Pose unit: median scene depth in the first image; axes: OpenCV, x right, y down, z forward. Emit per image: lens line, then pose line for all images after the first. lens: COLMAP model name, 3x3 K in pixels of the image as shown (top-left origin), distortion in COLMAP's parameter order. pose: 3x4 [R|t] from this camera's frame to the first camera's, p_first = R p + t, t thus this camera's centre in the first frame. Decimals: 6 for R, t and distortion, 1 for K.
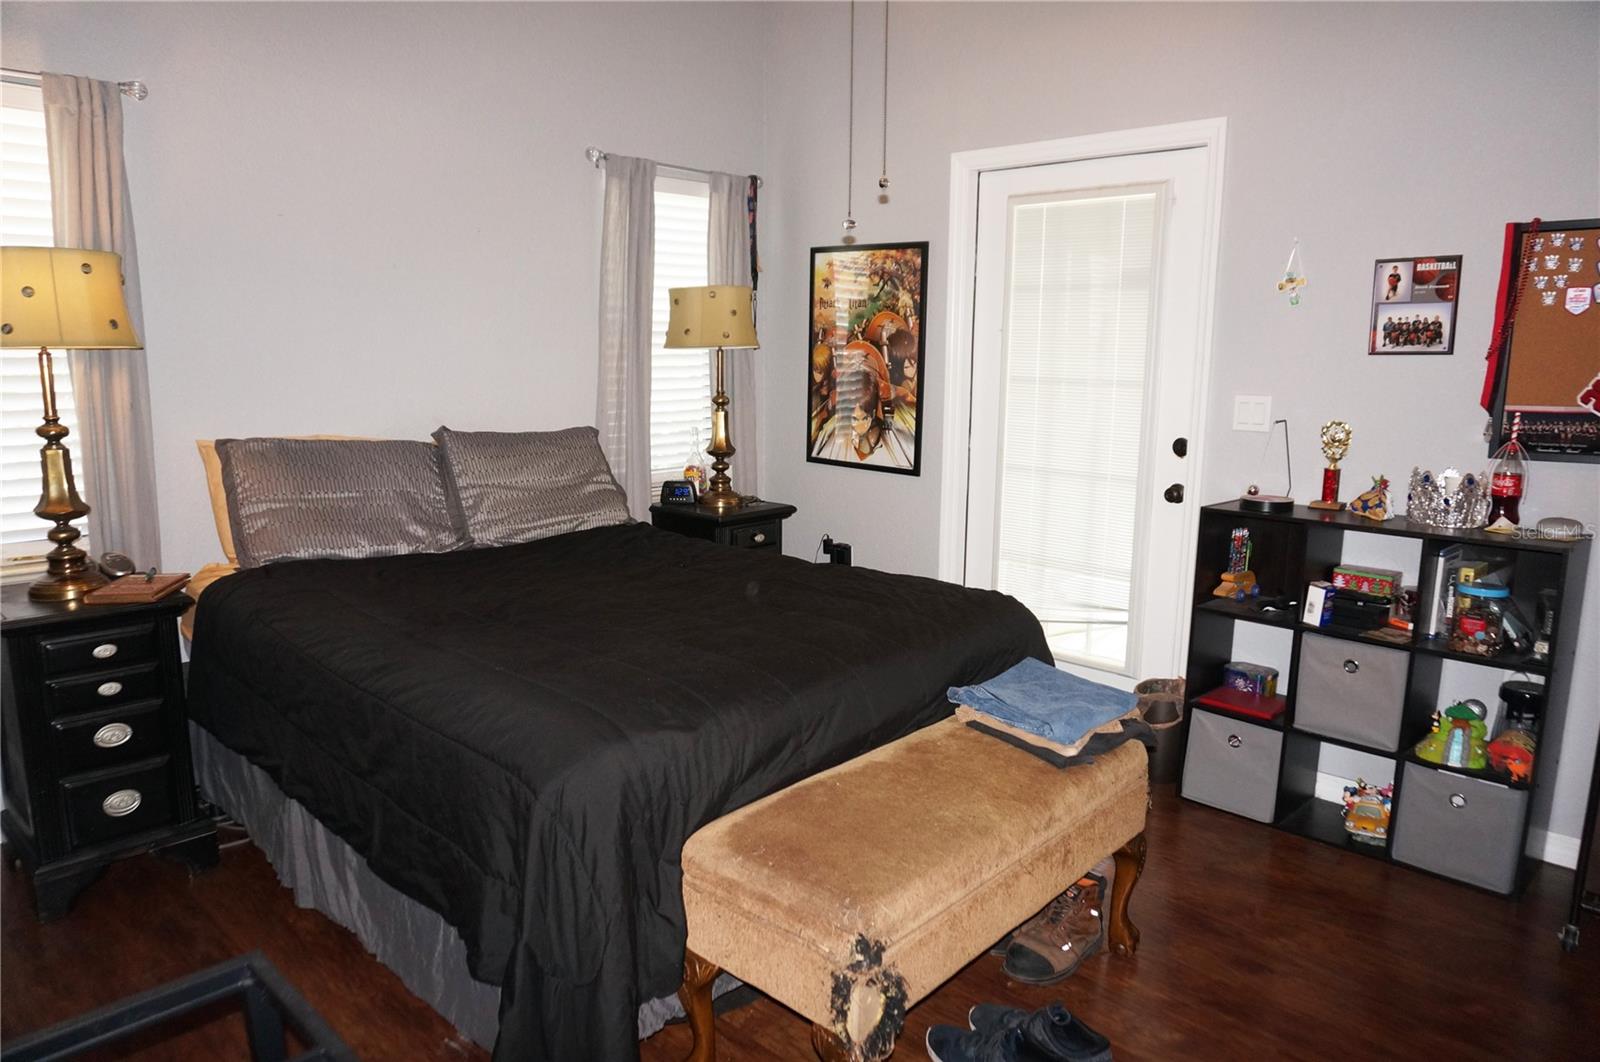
lens RADIAL K [[1070.2, 0, 803.7], [0, 1070.2, 531.2], [0, 0, 1]] dist [0.002698, 0.010632]
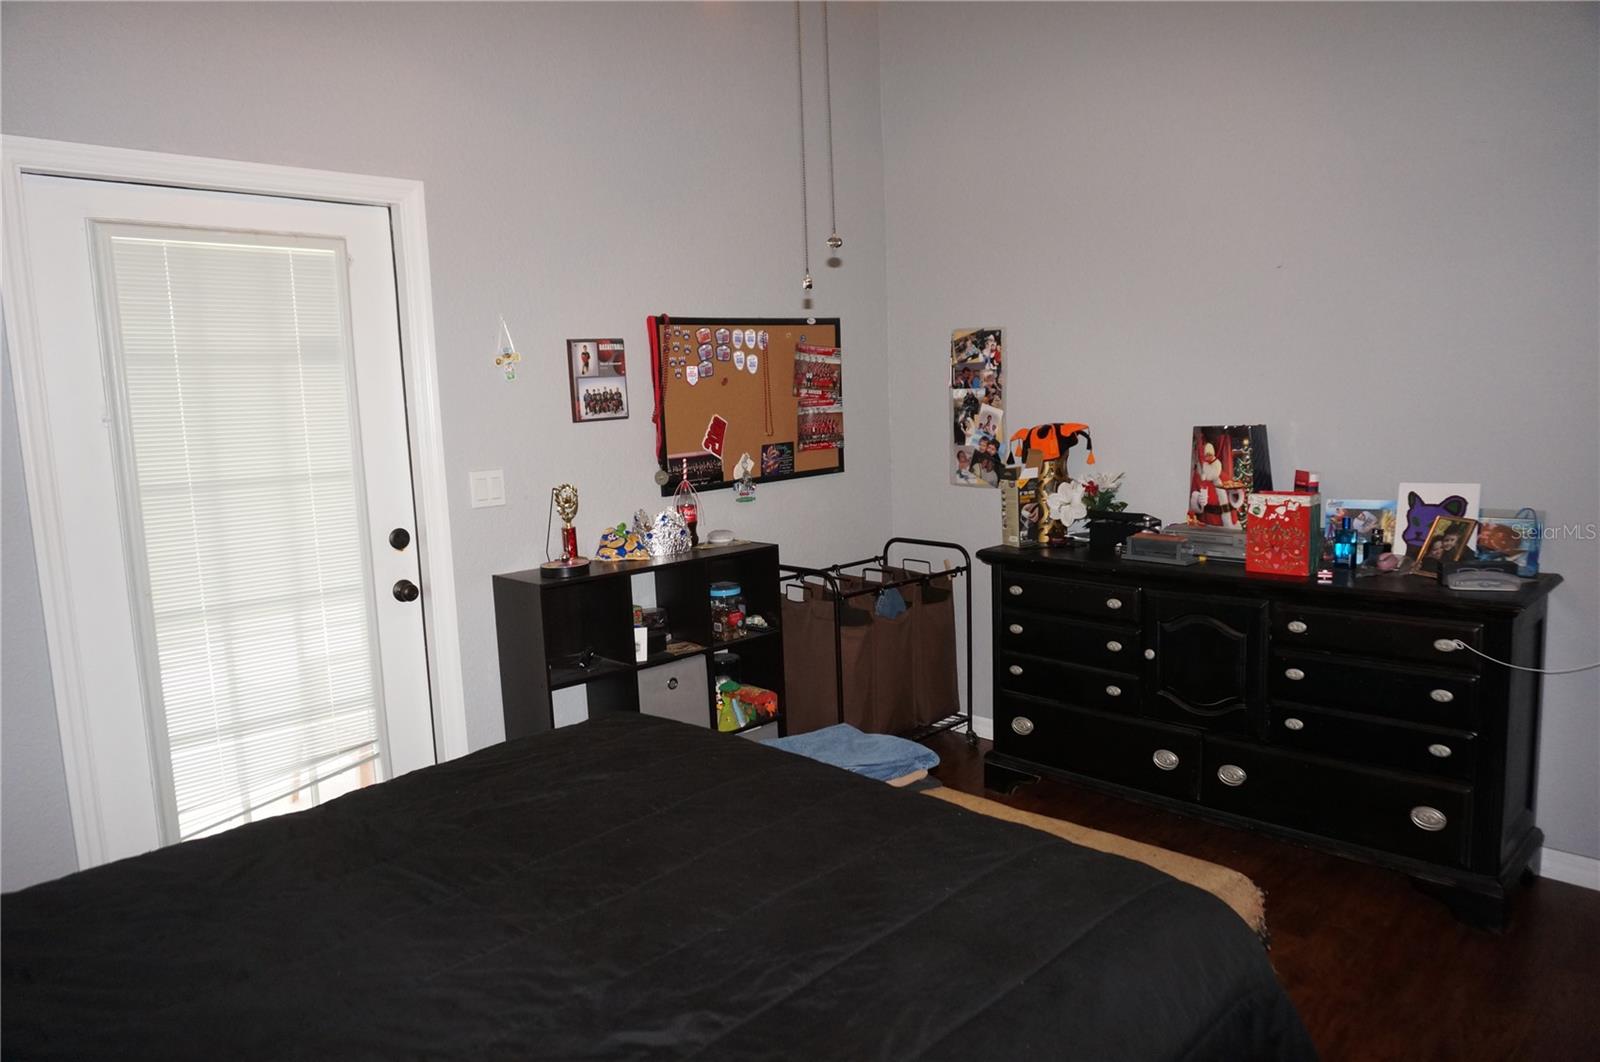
lens RADIAL K [[1070.2, 0, 800.8], [0, 1070.2, 531.1], [0, 0, 1]] dist [0.002698, 0.010632]
pose [[0.066620, -0.145682, 0.987086, -0.495927], [0.212991, 0.968558, 0.128572, -0.126781], [-0.974780, 0.201675, 0.095554, 0.585067]]
